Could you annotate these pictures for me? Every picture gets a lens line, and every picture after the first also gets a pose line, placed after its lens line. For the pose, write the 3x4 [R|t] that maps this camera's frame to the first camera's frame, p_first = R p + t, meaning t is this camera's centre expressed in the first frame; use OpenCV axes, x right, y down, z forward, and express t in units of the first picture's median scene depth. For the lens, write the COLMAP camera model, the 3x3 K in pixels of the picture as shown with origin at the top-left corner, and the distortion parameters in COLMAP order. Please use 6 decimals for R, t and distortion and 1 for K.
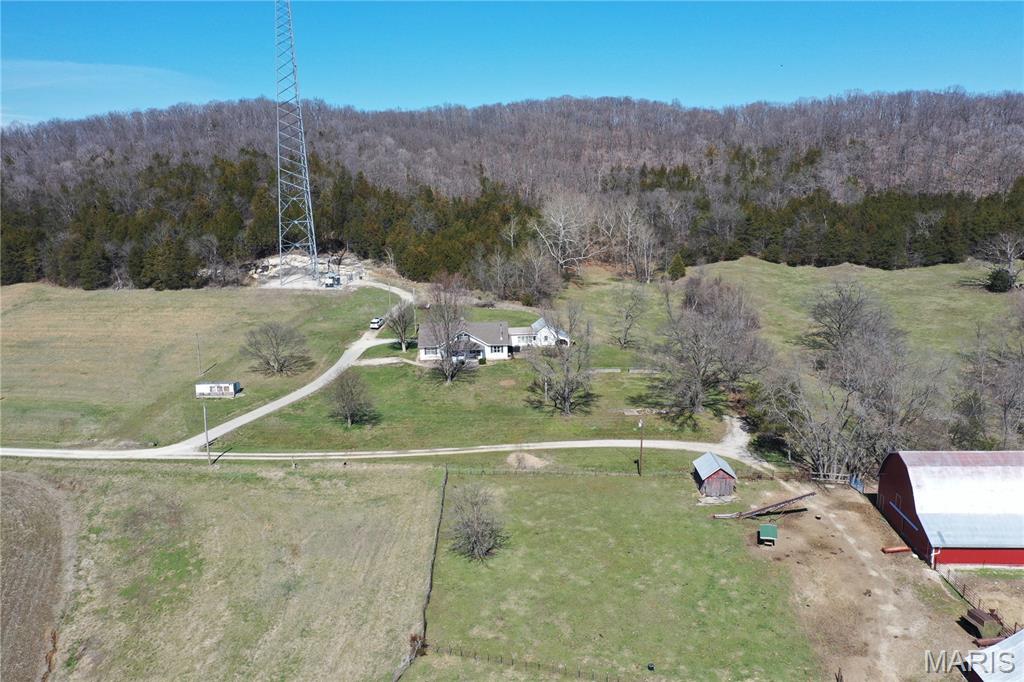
lens RADIAL K [[804.9, 0, 510.6], [0, 804.9, 339.1], [0, 0, 1]] dist [-0.007931, 0.001178]
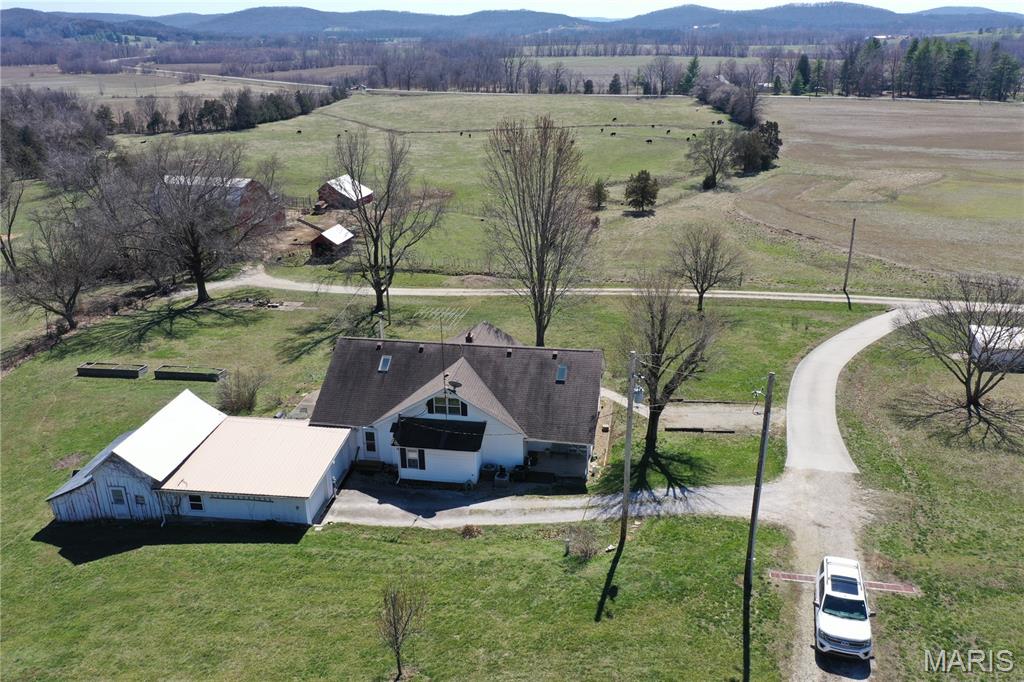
lens RADIAL K [[815.6, 0, 512.0], [0, 815.6, 341.0], [0, 0, 1]] dist [-0.009263, -0.000684]
pose [[-0.981086, -0.036979, 0.190005, -0.107578], [0.072401, 0.840234, 0.537368, -0.151055], [-0.179520, 0.540961, -0.821665, 0.973775]]
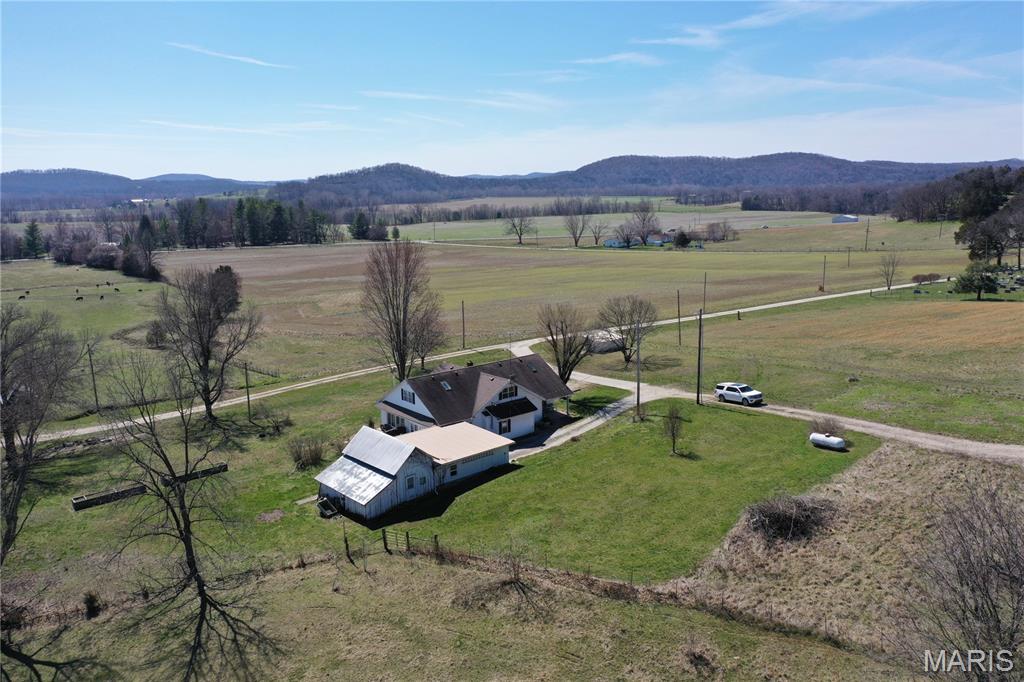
lens RADIAL K [[804.9, 0, 510.6], [0, 804.9, 339.1], [0, 0, 1]] dist [-0.007931, 0.001178]
pose [[-0.781420, 0.153047, -0.604946, 0.187366], [-0.097128, 0.927809, 0.360191, -0.178125], [0.616400, 0.340217, -0.710143, 1.067257]]
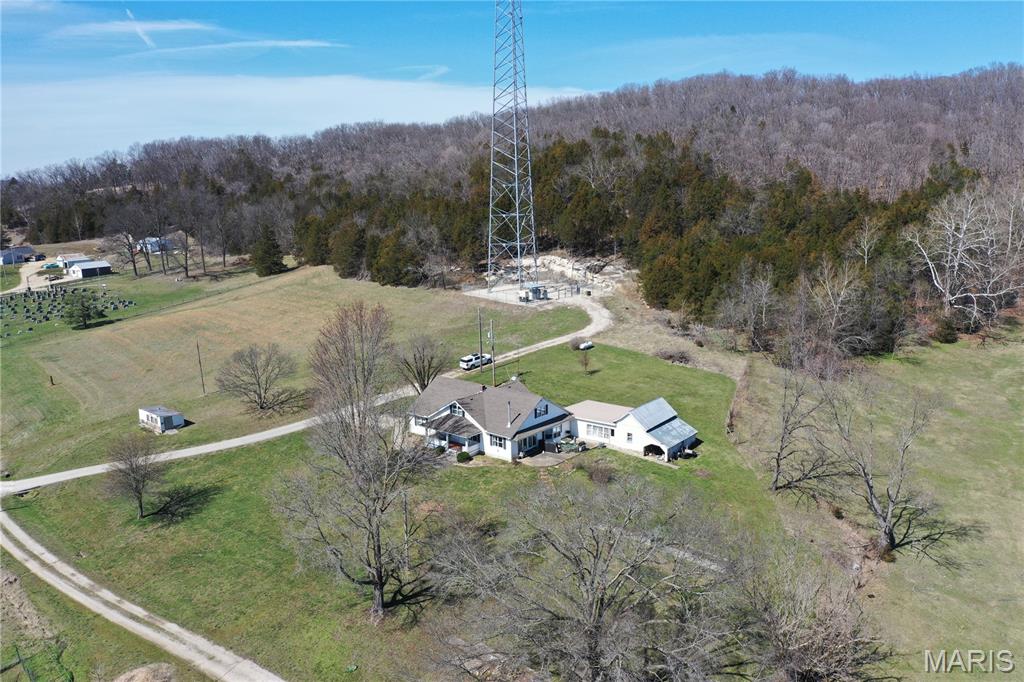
lens RADIAL K [[804.9, 0, 510.6], [0, 804.9, 339.1], [0, 0, 1]] dist [-0.007931, 0.001178]
pose [[0.738561, 0.136653, -0.660193, 0.276499], [-0.129965, 0.989733, 0.059472, -0.073473], [0.661542, 0.041879, 0.748738, 0.420736]]
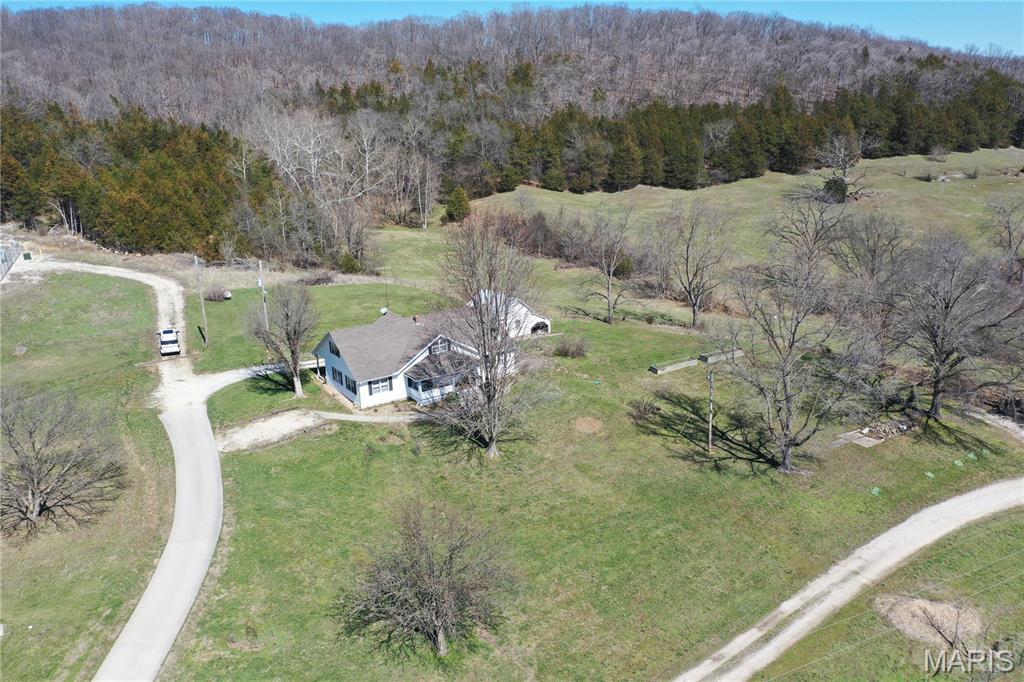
lens RADIAL K [[804.9, 0, 510.6], [0, 804.9, 339.1], [0, 0, 1]] dist [-0.007931, 0.001178]
pose [[0.848918, -0.150393, 0.506676, -0.203143], [0.119606, 0.988456, 0.092999, -0.035814], [-0.514814, -0.018347, 0.857106, 0.411981]]
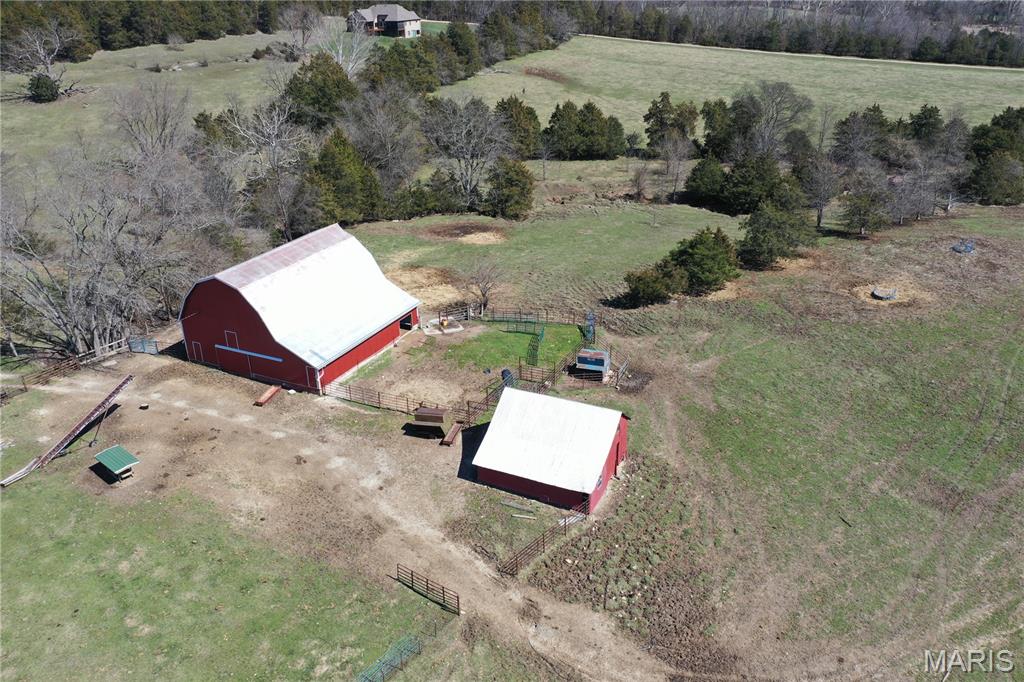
lens RADIAL K [[804.9, 0, 510.6], [0, 804.9, 339.1], [0, 0, 1]] dist [-0.007931, 0.001178]
pose [[0.386788, -0.372143, 0.843744, -0.024593], [0.203502, 0.926845, 0.315507, 0.007164], [-0.899434, 0.049669, 0.434225, 0.192390]]
